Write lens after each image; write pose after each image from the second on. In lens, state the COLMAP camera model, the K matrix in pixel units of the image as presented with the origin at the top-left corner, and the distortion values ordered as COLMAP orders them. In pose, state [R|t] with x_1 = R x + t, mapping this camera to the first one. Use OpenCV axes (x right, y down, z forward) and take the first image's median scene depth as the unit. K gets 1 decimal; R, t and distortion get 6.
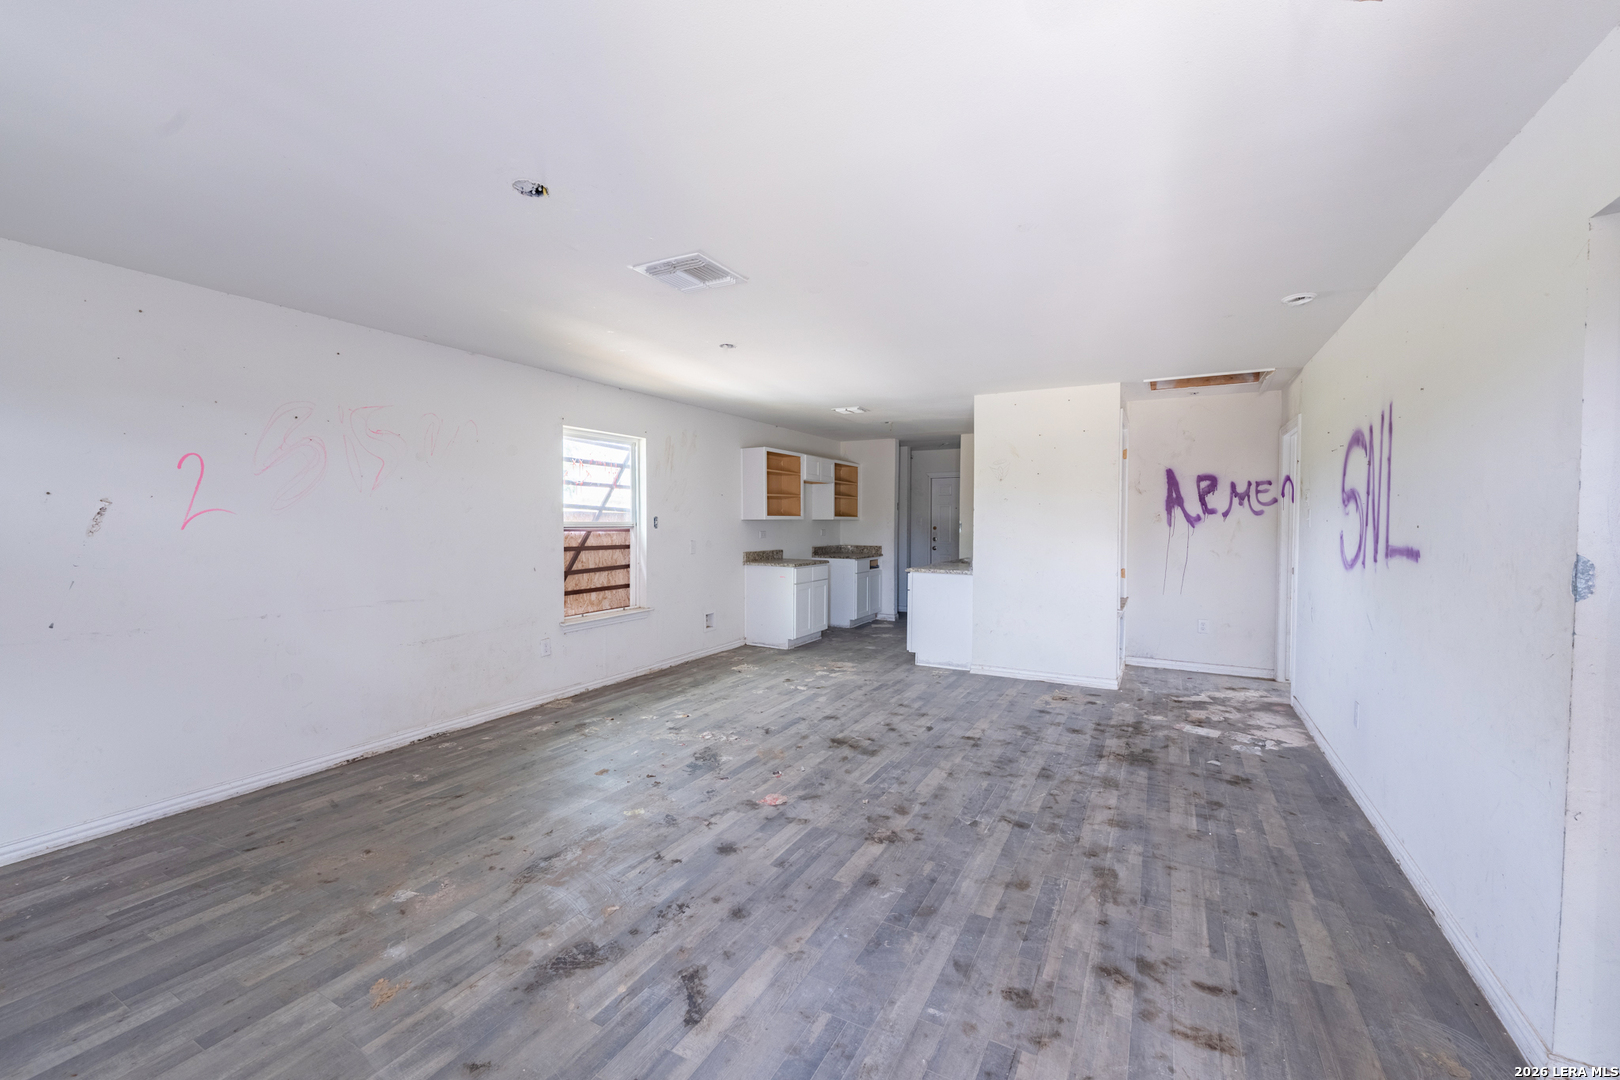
lens RADIAL K [[634.6, 0, 809.7], [0, 634.6, 535.1], [0, 0, 1]] dist [0.000300, -0.000003]
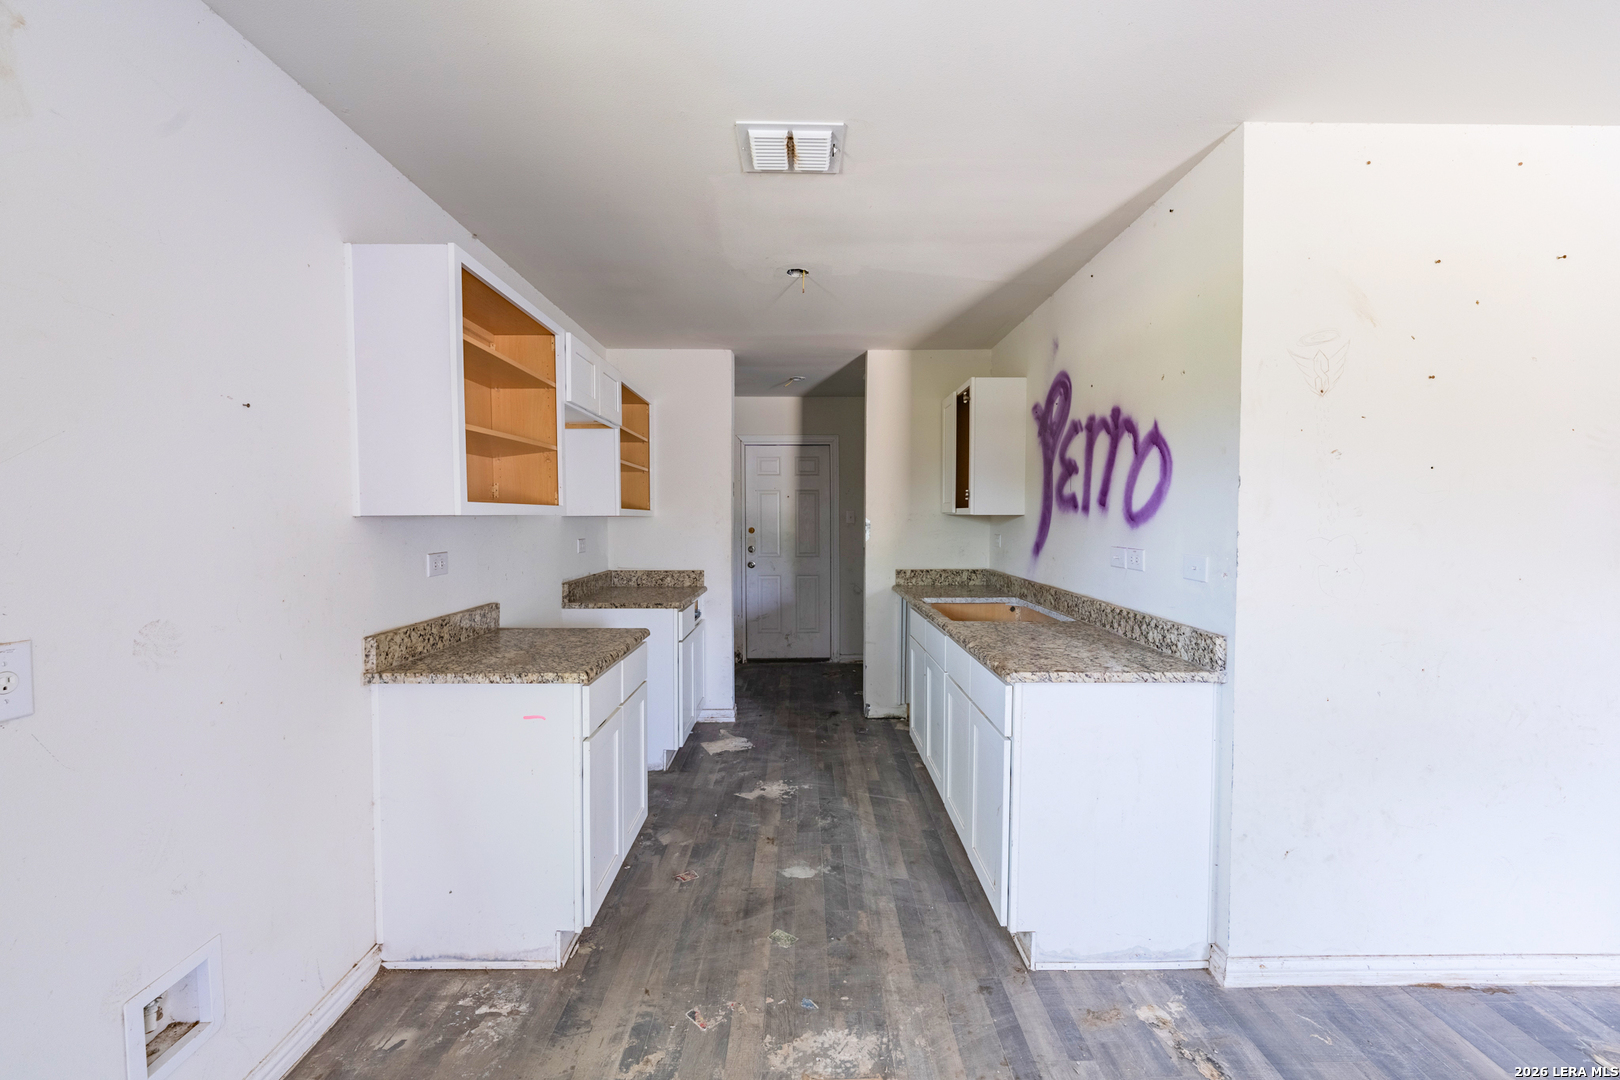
lens RADIAL K [[634.6, 0, 809.7], [0, 634.6, 535.1], [0, 0, 1]] dist [0.000300, -0.000003]
pose [[0.871149, -0.016691, 0.490735, -0.066293], [0.014996, 0.999860, 0.007387, -0.014869], [-0.490789, 0.000924, 0.871278, 0.623595]]
